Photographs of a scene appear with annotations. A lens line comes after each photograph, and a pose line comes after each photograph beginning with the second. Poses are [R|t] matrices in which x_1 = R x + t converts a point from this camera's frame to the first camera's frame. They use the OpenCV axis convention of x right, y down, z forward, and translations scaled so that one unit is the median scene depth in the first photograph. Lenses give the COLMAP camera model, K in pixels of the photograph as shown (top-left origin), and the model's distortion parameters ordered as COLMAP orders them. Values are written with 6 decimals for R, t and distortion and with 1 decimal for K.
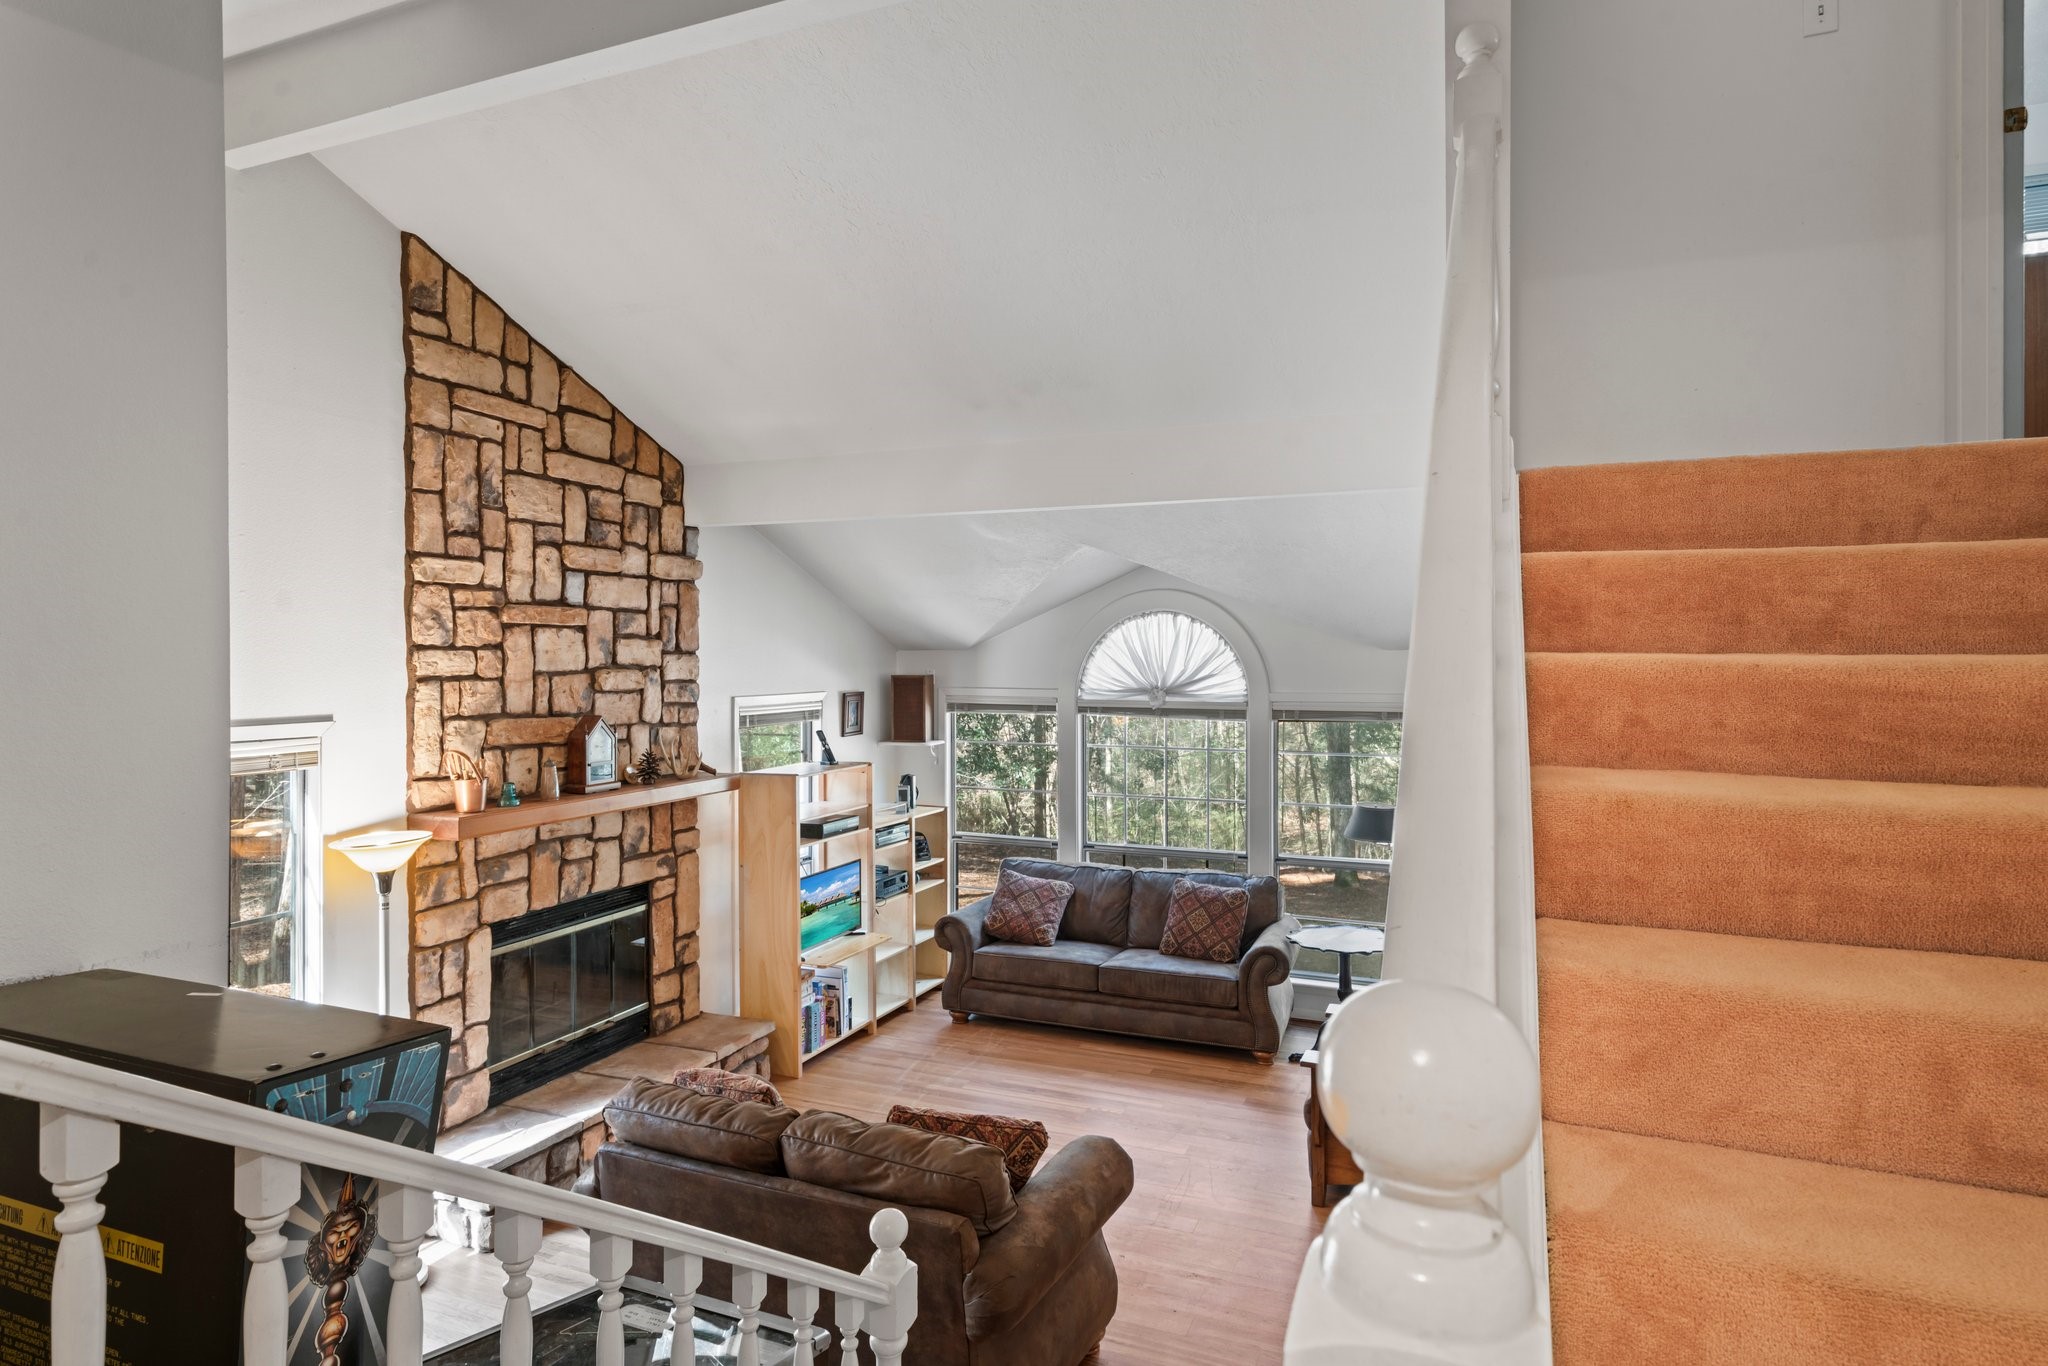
lens RADIAL K [[1141.1, 0, 1030.5], [0, 1141.1, 657.8], [0, 0, 1]] dist [0.001462, 0.001467]
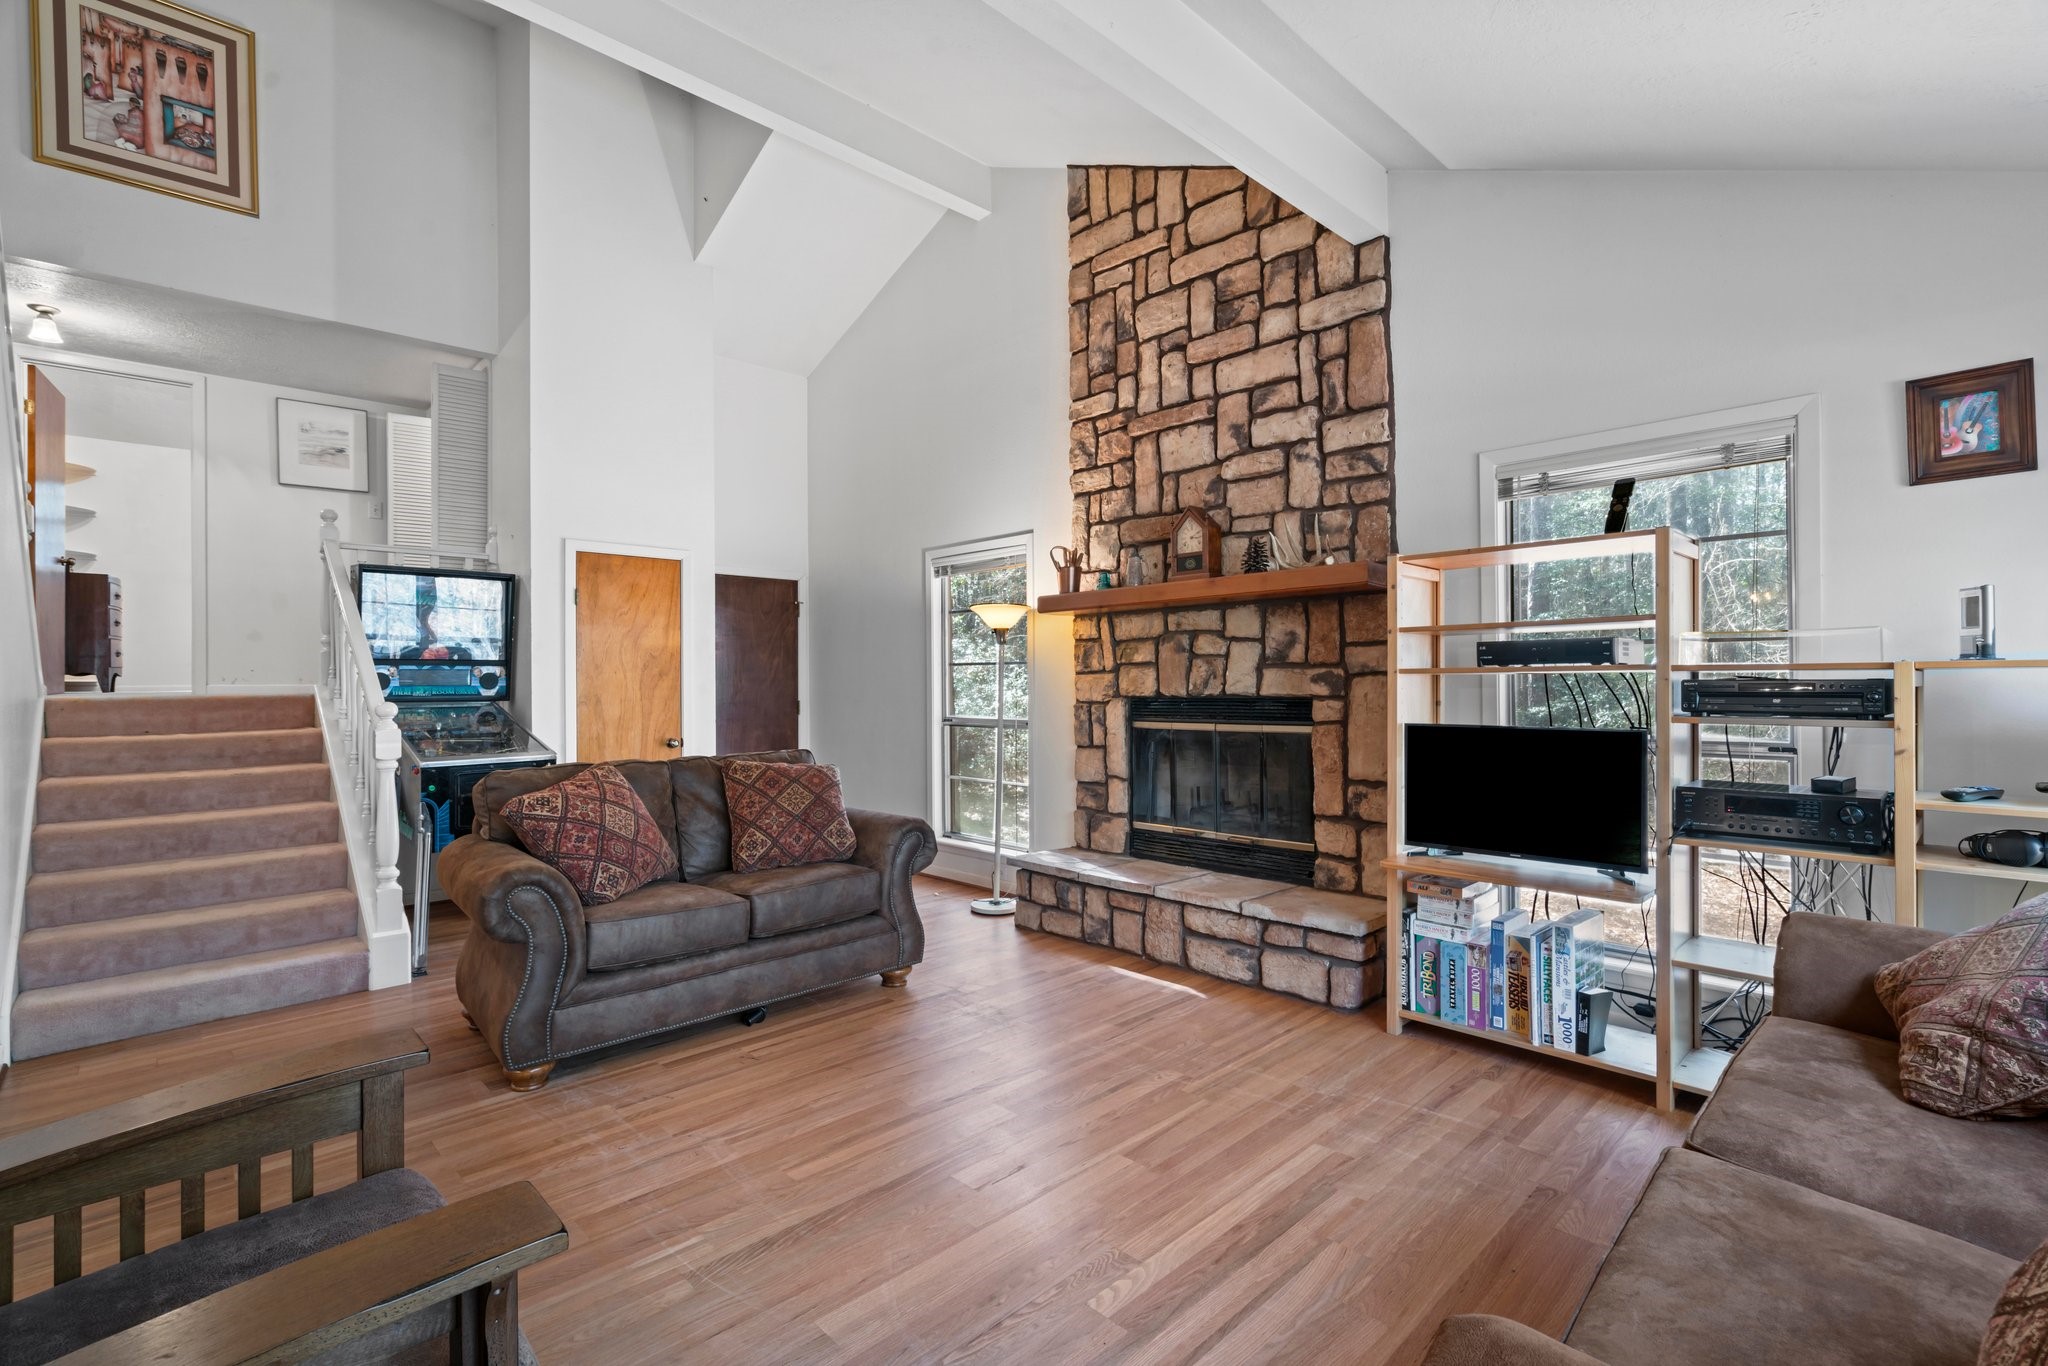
lens RADIAL K [[932.1, 0, 1015.0], [0, 932.1, 676.2], [0, 0, 1]] dist [-0.009784, 0.005347]
pose [[-0.410243, -0.002035, -0.911974, 0.375101], [0.005971, 0.999970, -0.004917, 0.183111], [0.911957, -0.007462, -0.410219, 1.091451]]
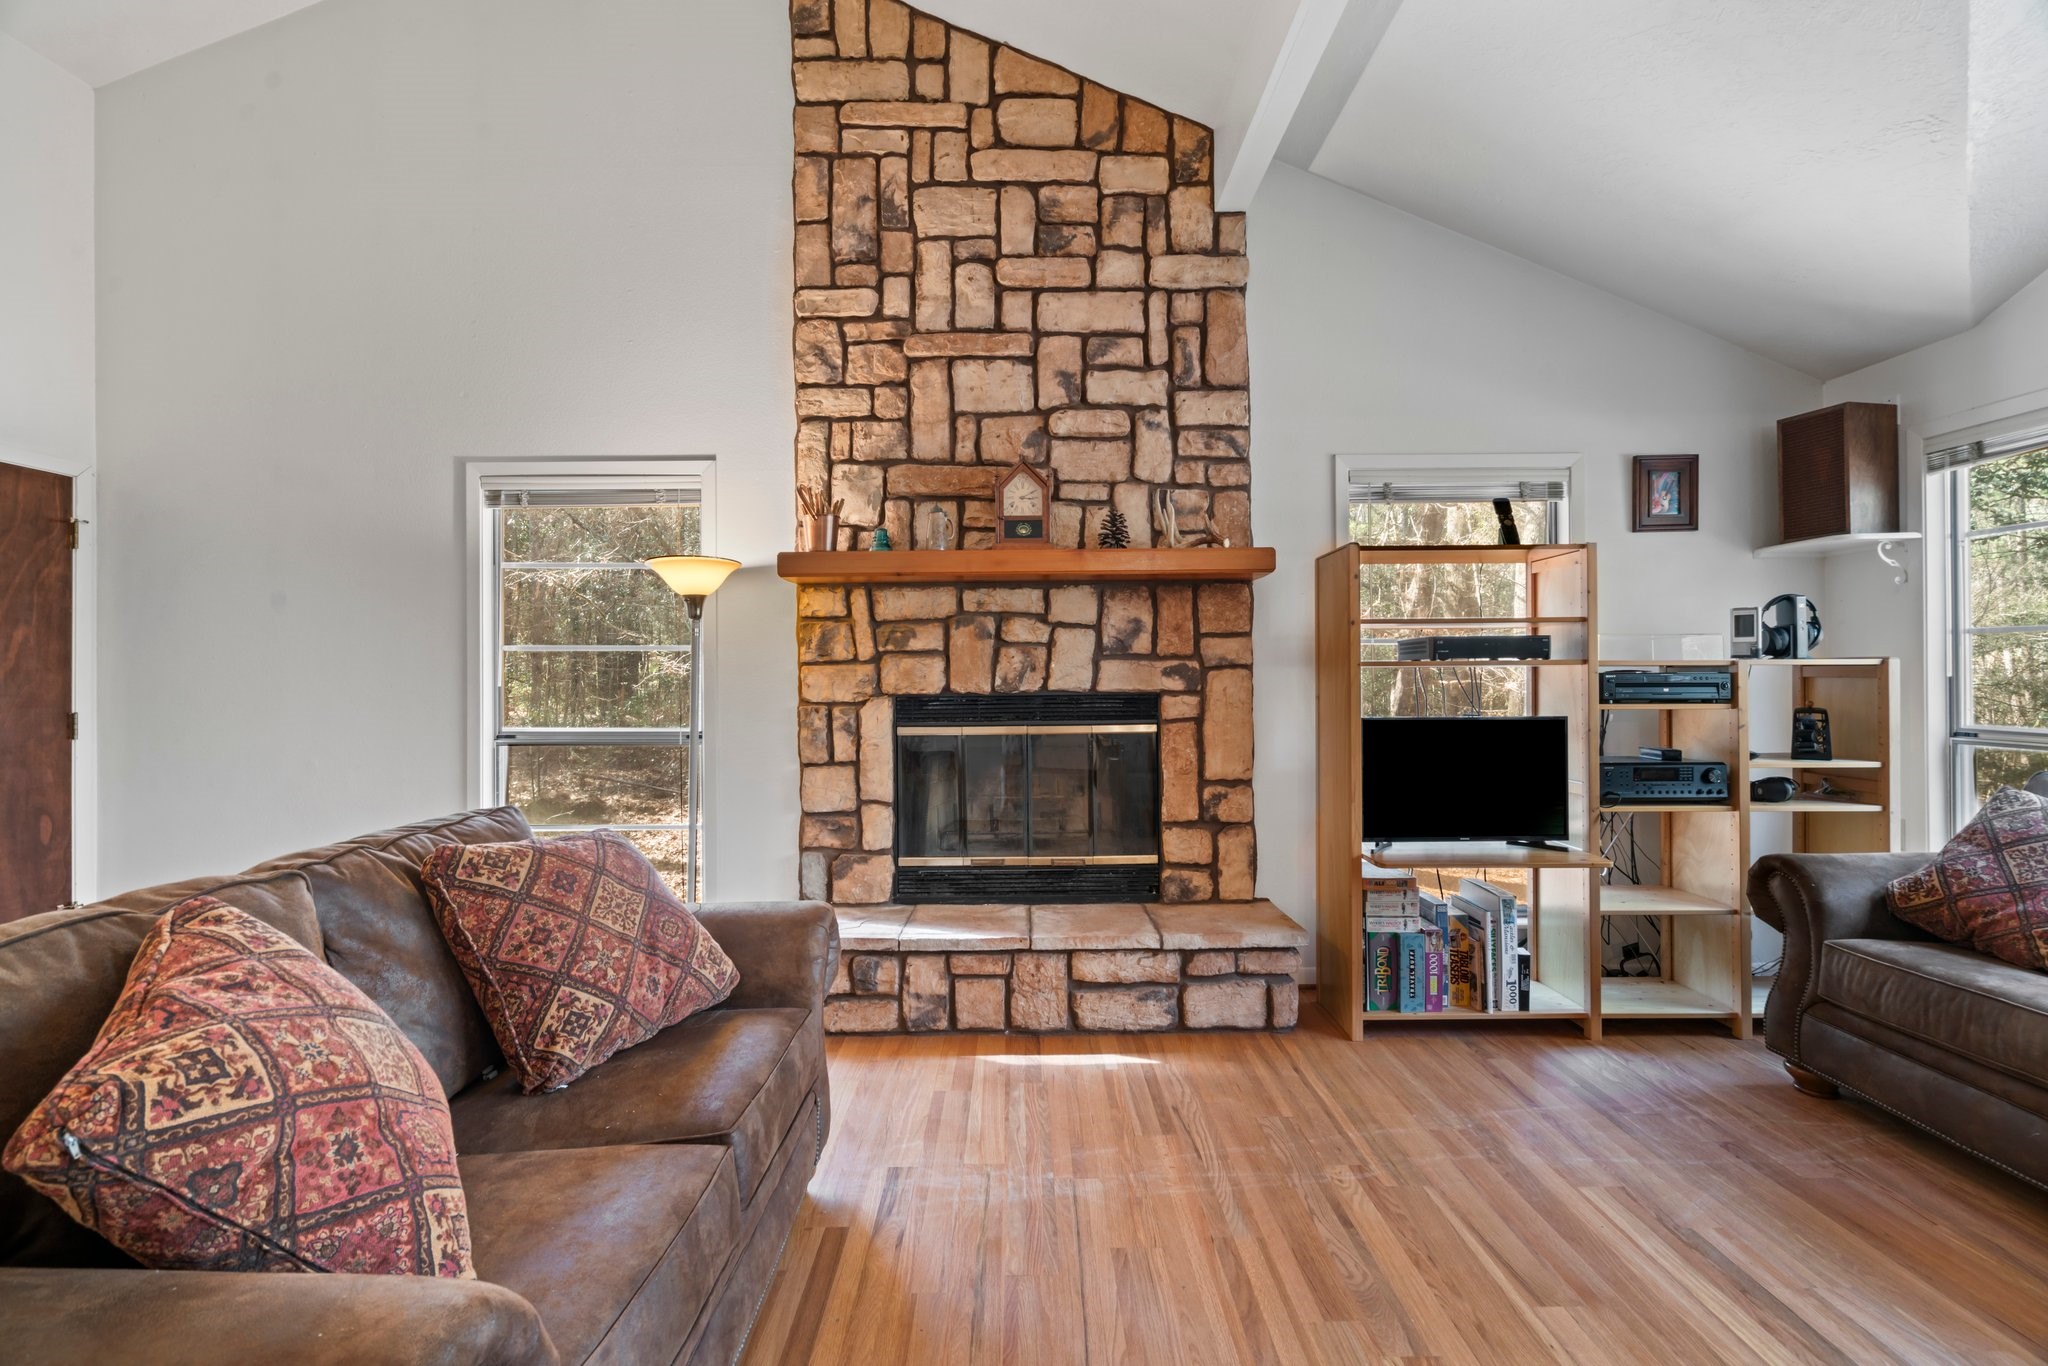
lens RADIAL K [[932.1, 0, 1022.0], [0, 932.1, 668.2], [0, 0, 1]] dist [-0.009784, 0.005347]
pose [[0.384202, -0.007408, -0.923219, 0.199077], [0.003755, 0.999972, -0.006461, 0.184057], [0.923241, -0.000984, 0.384219, 0.689922]]
